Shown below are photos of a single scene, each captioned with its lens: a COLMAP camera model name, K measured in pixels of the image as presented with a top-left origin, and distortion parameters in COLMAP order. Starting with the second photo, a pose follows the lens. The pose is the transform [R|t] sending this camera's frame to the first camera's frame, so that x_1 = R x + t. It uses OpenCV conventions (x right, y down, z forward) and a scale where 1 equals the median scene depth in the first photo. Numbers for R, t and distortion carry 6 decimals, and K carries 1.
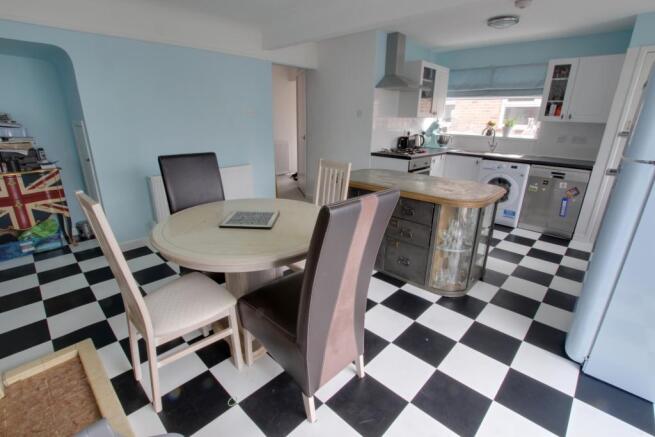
lens RADIAL K [[304.5, 0, 326.5], [0, 304.5, 222.7], [0, 0, 1]] dist [-0.031246, -0.000155]
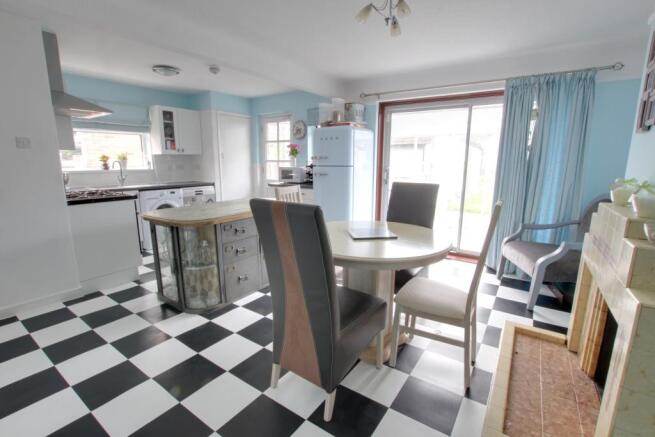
lens RADIAL K [[304.5, 0, 326.5], [0, 304.5, 222.7], [0, 0, 1]] dist [-0.031246, -0.000155]
pose [[-0.164670, -0.207624, 0.964249, -0.605860], [0.316803, 0.914664, 0.251049, -0.176992], [-0.934088, 0.346817, -0.084841, 0.566617]]
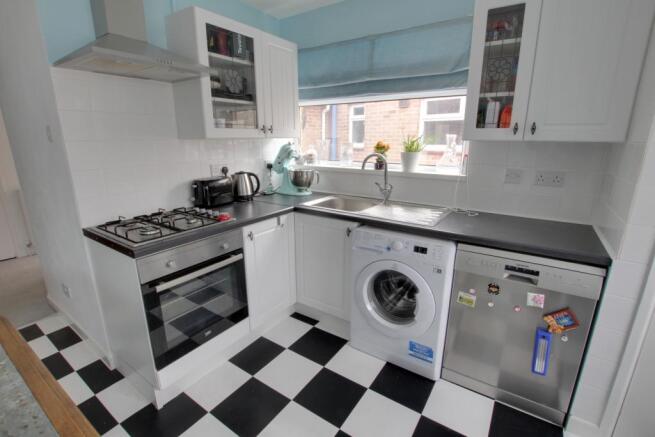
lens RADIAL K [[304.5, 0, 326.5], [0, 304.5, 222.7], [0, 0, 1]] dist [-0.031246, -0.000155]
pose [[0.985892, -0.059576, 0.156424, 0.419137], [0.069392, 0.995899, -0.058058, -0.201340], [-0.152324, 0.068094, 0.985982, 0.582084]]
